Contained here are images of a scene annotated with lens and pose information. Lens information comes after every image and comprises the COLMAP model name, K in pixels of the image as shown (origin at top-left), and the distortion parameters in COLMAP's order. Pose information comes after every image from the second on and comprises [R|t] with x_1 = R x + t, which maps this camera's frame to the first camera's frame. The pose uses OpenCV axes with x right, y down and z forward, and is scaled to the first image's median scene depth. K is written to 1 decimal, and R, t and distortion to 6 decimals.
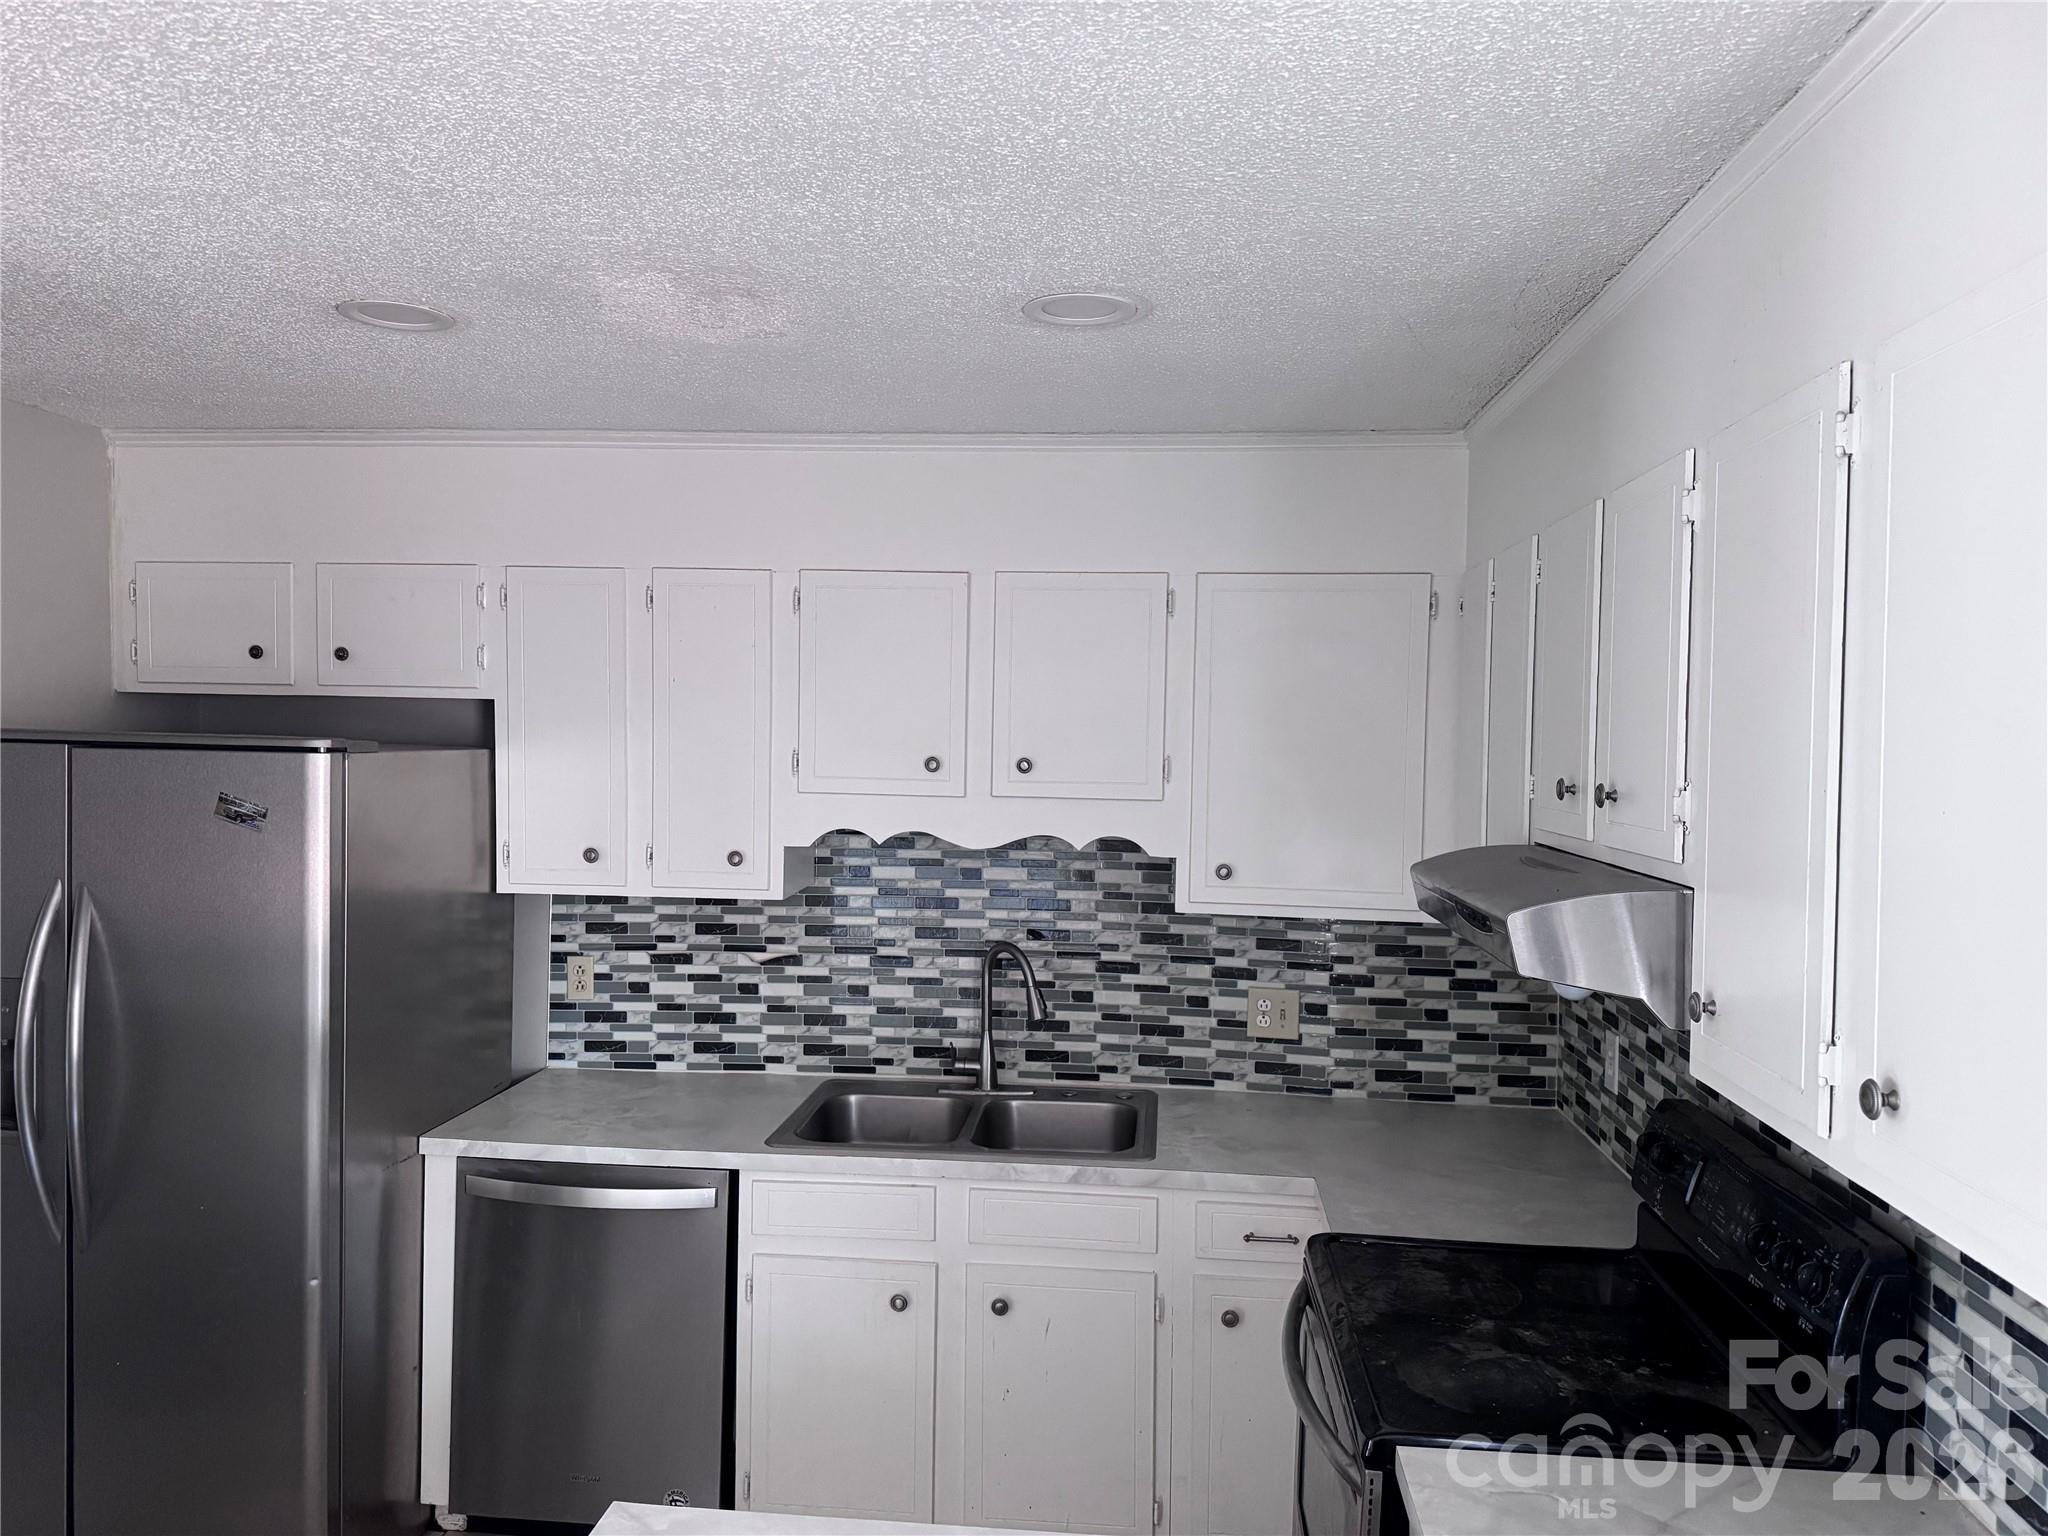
lens RADIAL K [[1415.7, 0, 1024.0], [0, 1415.7, 768.0], [0, 0, 1]] dist [0.137875, -0.231621]
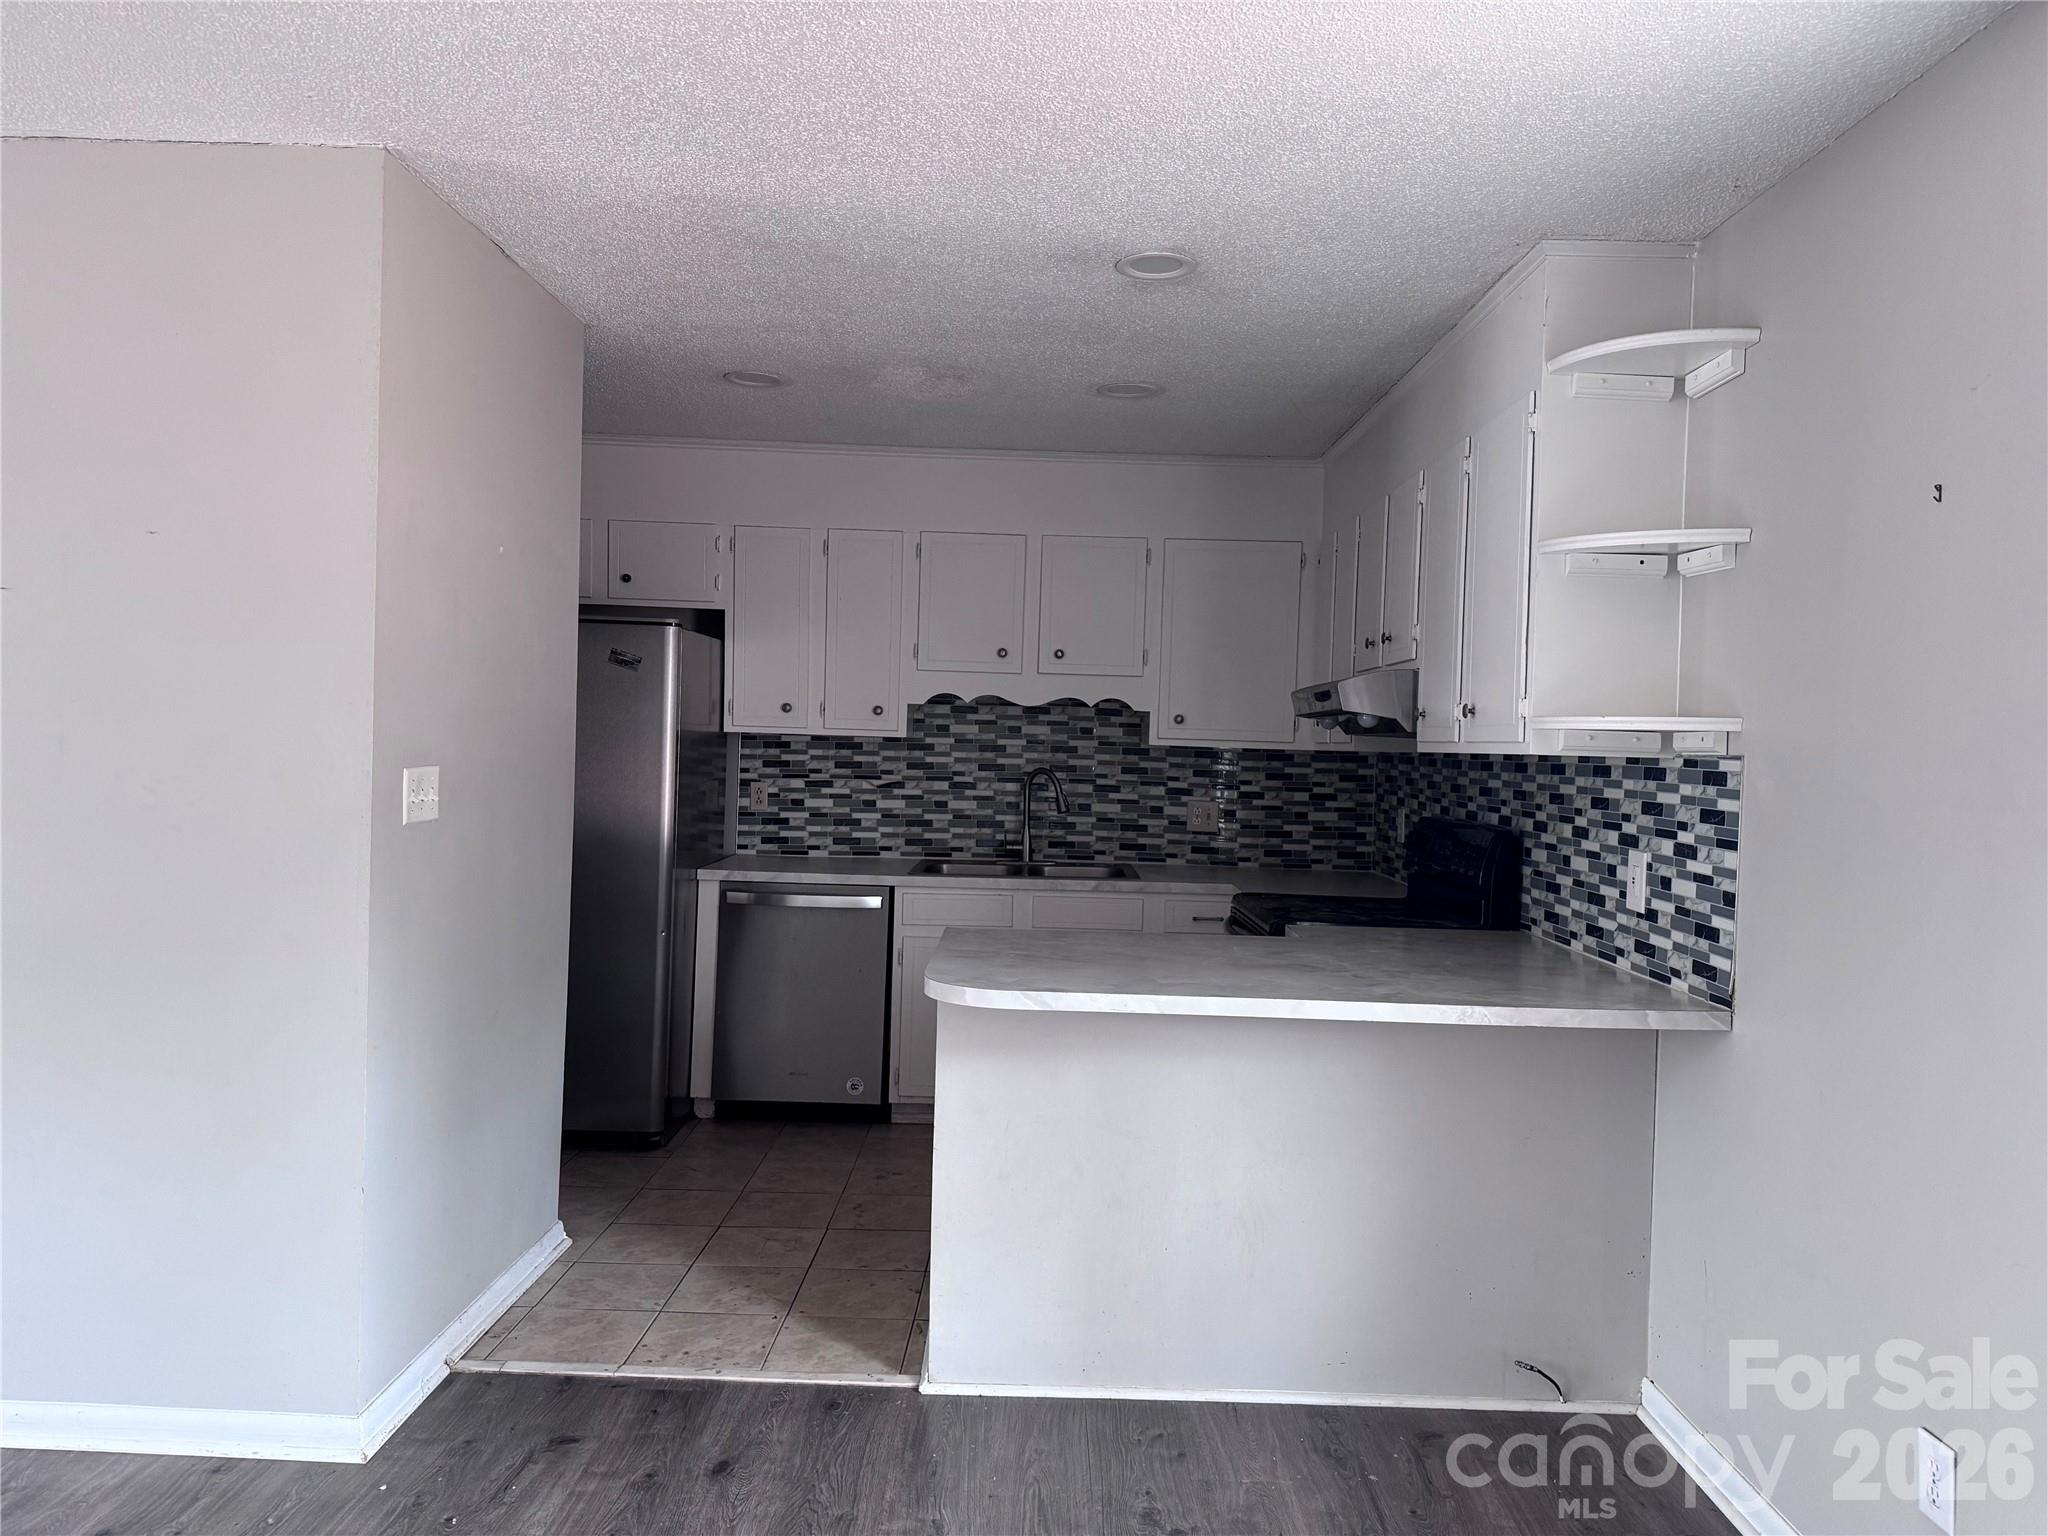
lens RADIAL K [[1415.7, 0, 1024.0], [0, 1415.7, 768.0], [0, 0, 1]] dist [0.137875, -0.231621]
pose [[0.995567, 0.009707, 0.093551, -0.175321], [-0.009016, 0.999929, -0.007801, 0.130531], [-0.093620, 0.006923, 0.995584, -0.572759]]
